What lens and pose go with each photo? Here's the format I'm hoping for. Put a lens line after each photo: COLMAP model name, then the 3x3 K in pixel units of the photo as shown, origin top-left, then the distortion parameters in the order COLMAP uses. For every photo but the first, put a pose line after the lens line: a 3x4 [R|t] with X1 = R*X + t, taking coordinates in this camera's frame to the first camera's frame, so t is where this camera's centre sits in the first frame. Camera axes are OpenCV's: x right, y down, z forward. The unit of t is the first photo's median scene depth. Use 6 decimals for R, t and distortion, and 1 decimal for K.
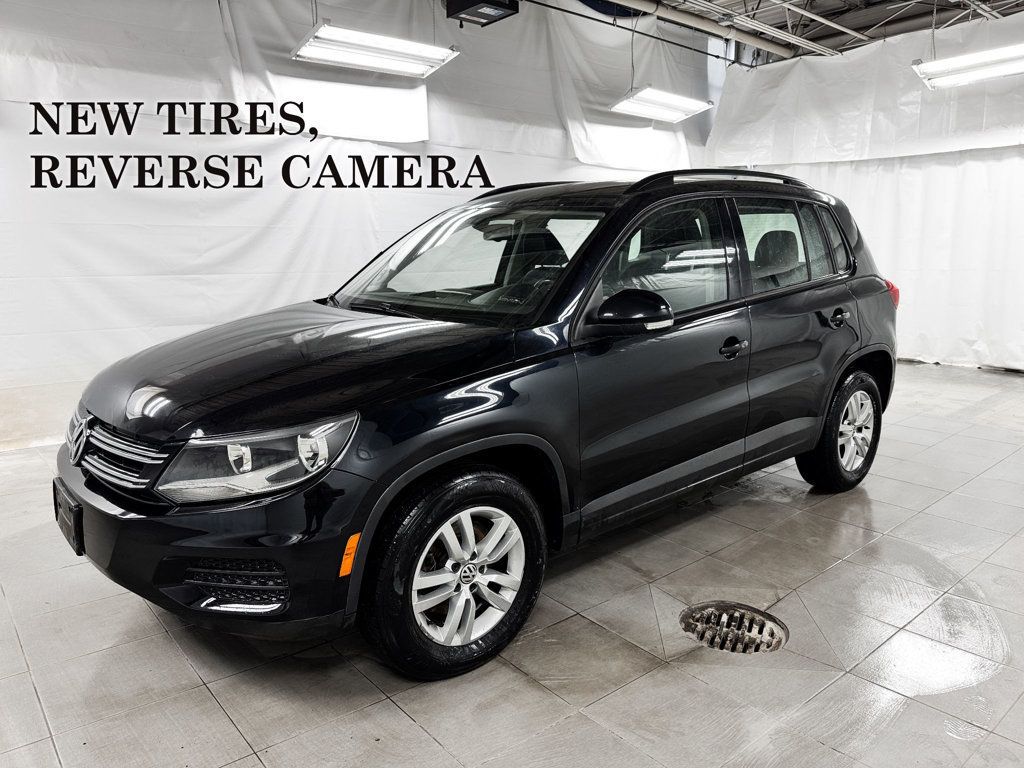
lens RADIAL K [[741.3, 0, 512.0], [0, 741.3, 384.0], [0, 0, 1]] dist [-0.011165, -0.004510]
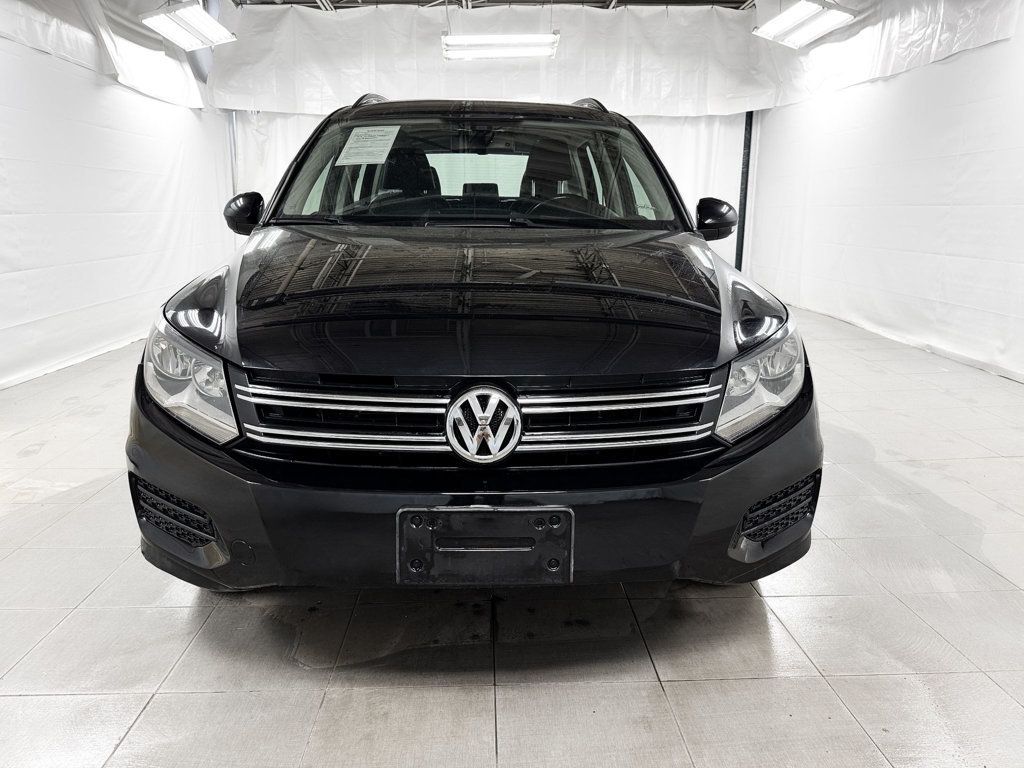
lens RADIAL K [[741.3, 0, 512.0], [0, 741.3, 384.0], [0, 0, 1]] dist [-0.011165, -0.004510]
pose [[0.604668, -0.168706, 0.778405, -0.297387], [0.138756, 0.984678, 0.105626, -0.002046], [-0.784298, 0.044140, 0.618812, 0.173400]]
